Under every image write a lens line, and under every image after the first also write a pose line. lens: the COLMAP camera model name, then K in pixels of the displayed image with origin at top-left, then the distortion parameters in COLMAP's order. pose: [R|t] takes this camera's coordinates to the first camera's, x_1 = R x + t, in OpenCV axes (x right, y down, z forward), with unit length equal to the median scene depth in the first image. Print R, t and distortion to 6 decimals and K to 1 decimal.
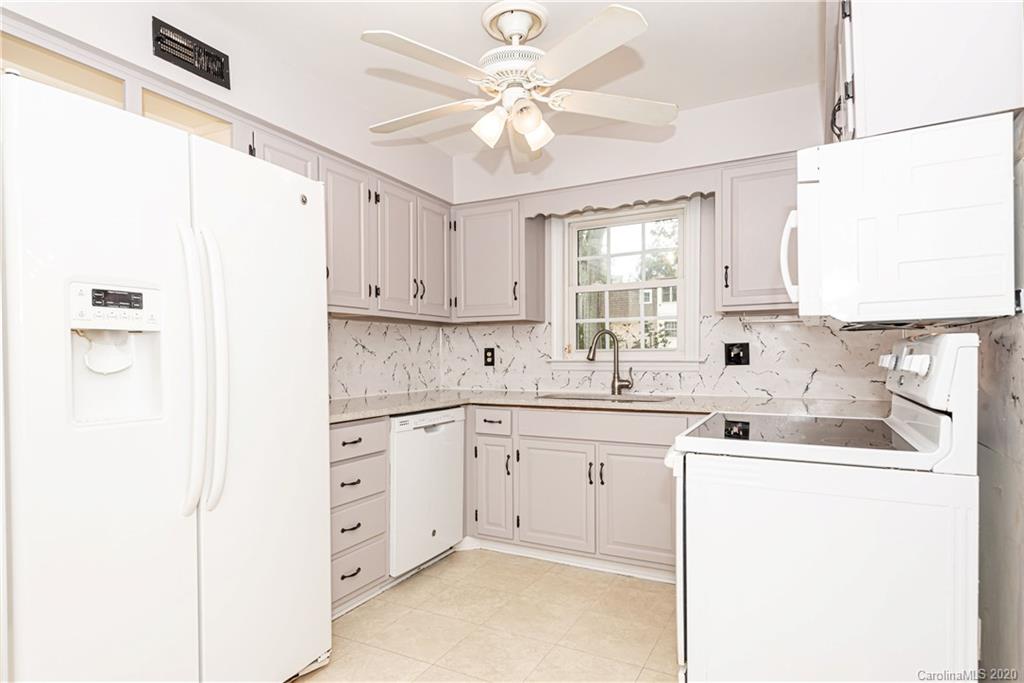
lens RADIAL K [[541.6, 0, 524.7], [0, 541.6, 358.7], [0, 0, 1]] dist [0.025793, -0.004009]
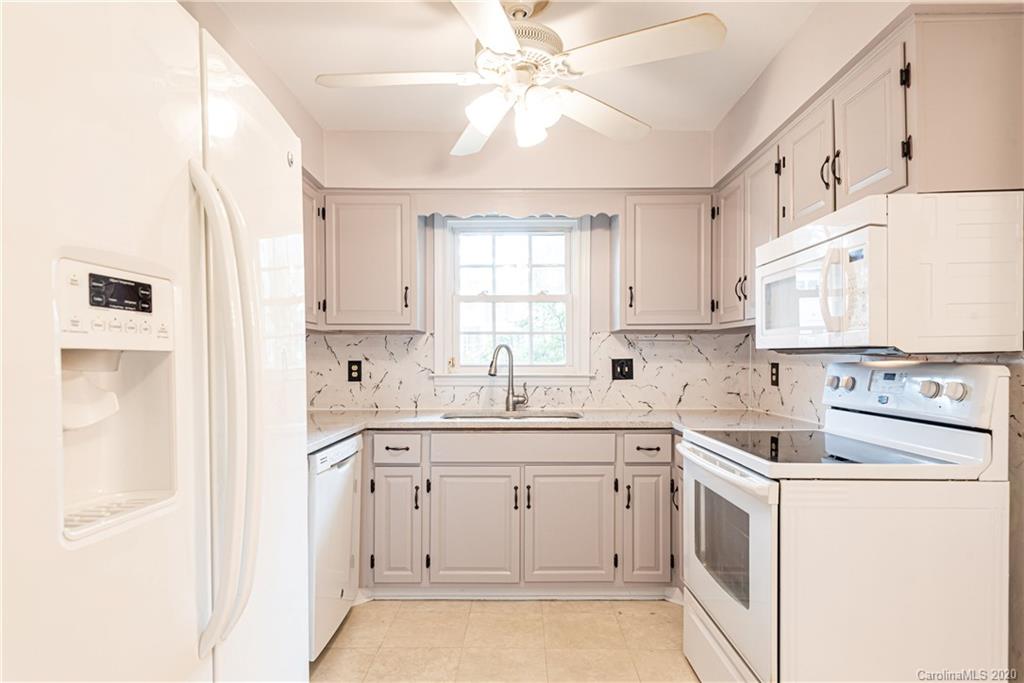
lens RADIAL K [[541.6, 0, 526.8], [0, 541.6, 362.2], [0, 0, 1]] dist [0.025793, -0.004009]
pose [[0.893926, 0.005262, 0.448183, -0.260571], [-0.002937, 0.999978, -0.005883, -0.016297], [-0.448204, 0.003942, 0.893922, 0.139602]]
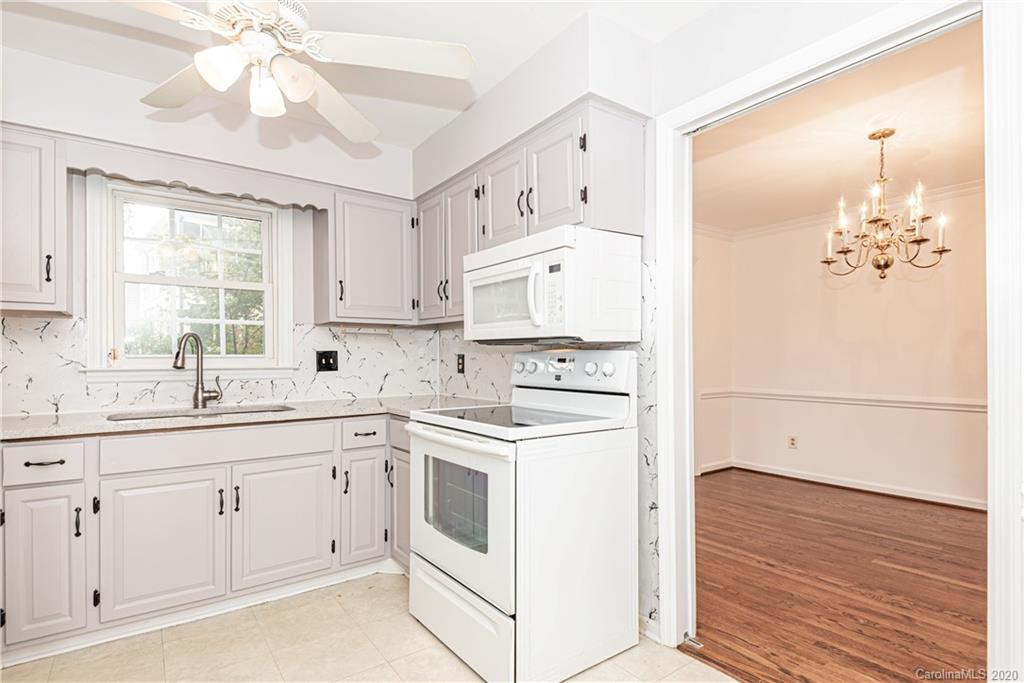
lens RADIAL K [[496.0, 0, 517.2], [0, 496.0, 357.2], [0, 0, 1]] dist [-0.004326, -0.005523]
pose [[0.458948, 0.007559, 0.888431, -0.325570], [0.005635, 0.999919, -0.011419, -0.002891], [-0.888445, 0.010247, 0.458869, 0.213556]]
